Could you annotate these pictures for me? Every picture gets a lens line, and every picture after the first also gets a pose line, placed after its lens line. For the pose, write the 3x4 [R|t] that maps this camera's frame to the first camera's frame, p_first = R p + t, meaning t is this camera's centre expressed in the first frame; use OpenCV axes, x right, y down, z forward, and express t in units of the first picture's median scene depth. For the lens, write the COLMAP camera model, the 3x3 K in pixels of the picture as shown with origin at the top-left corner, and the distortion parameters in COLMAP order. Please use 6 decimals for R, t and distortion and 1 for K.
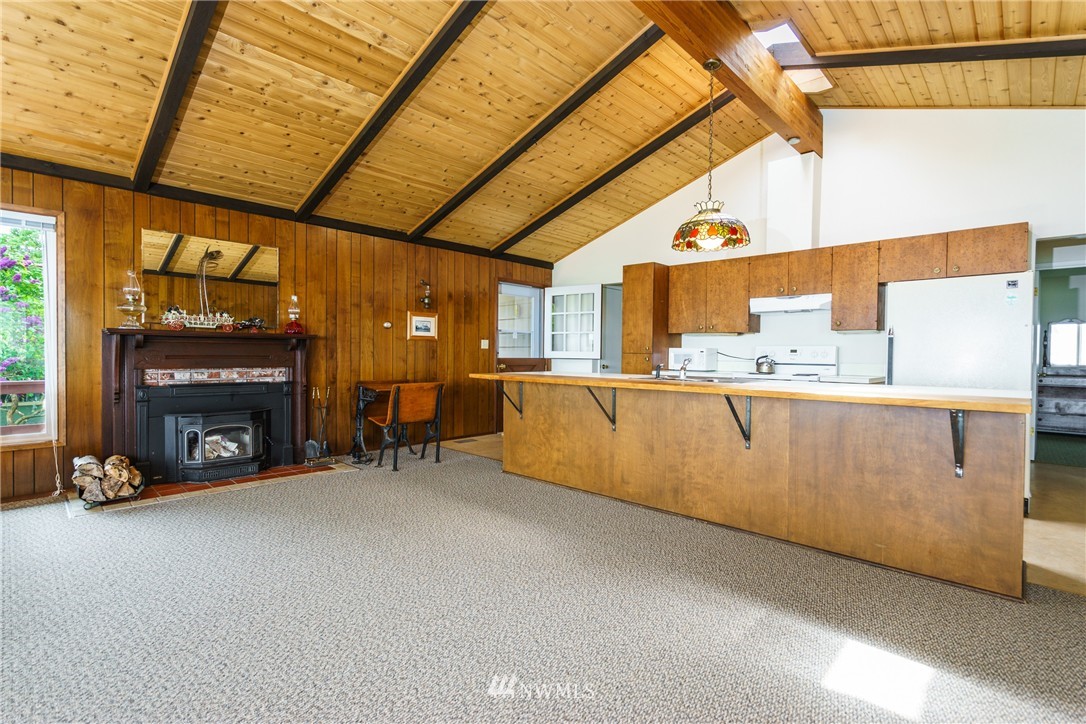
lens RADIAL K [[507.1, 0, 543.0], [0, 507.1, 362.0], [0, 0, 1]] dist [-0.001485, -0.000550]
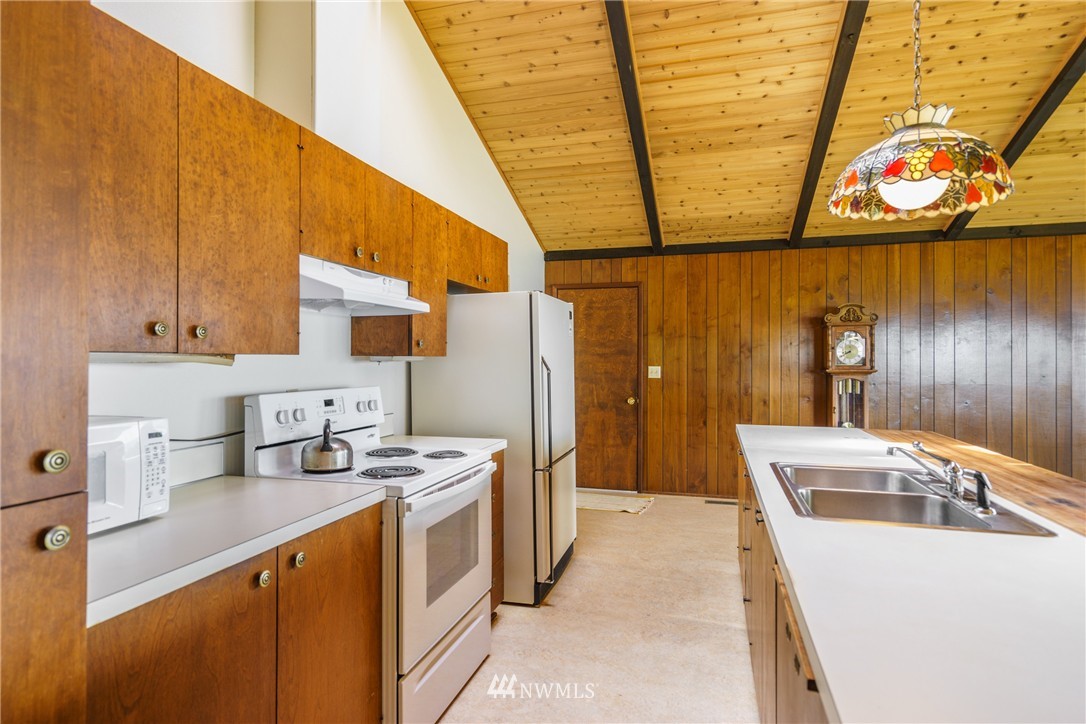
lens RADIAL K [[576.6, 0, 543.0], [0, 576.6, 362.0], [0, 0, 1]] dist [0.003193, 0.001114]
pose [[-0.459058, -0.013770, 0.888299, 0.000380], [0.010085, 0.999735, 0.020709, -0.074152], [-0.888349, 0.018465, -0.458798, 1.261133]]
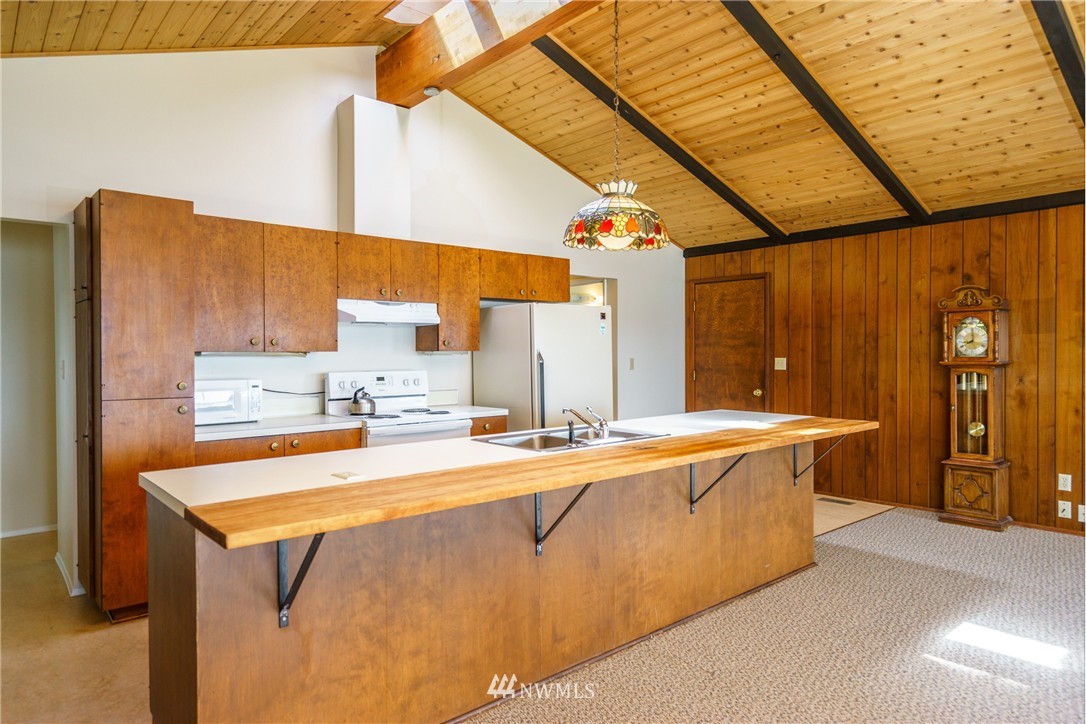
lens RADIAL K [[664.5, 0, 543.0], [0, 664.5, 362.0], [0, 0, 1]] dist [0.003096, 0.001038]
pose [[0.094576, -0.025607, 0.995188, -0.481727], [0.023701, 0.999444, 0.023465, -0.072680], [-0.995235, 0.021368, 0.095131, 0.816612]]
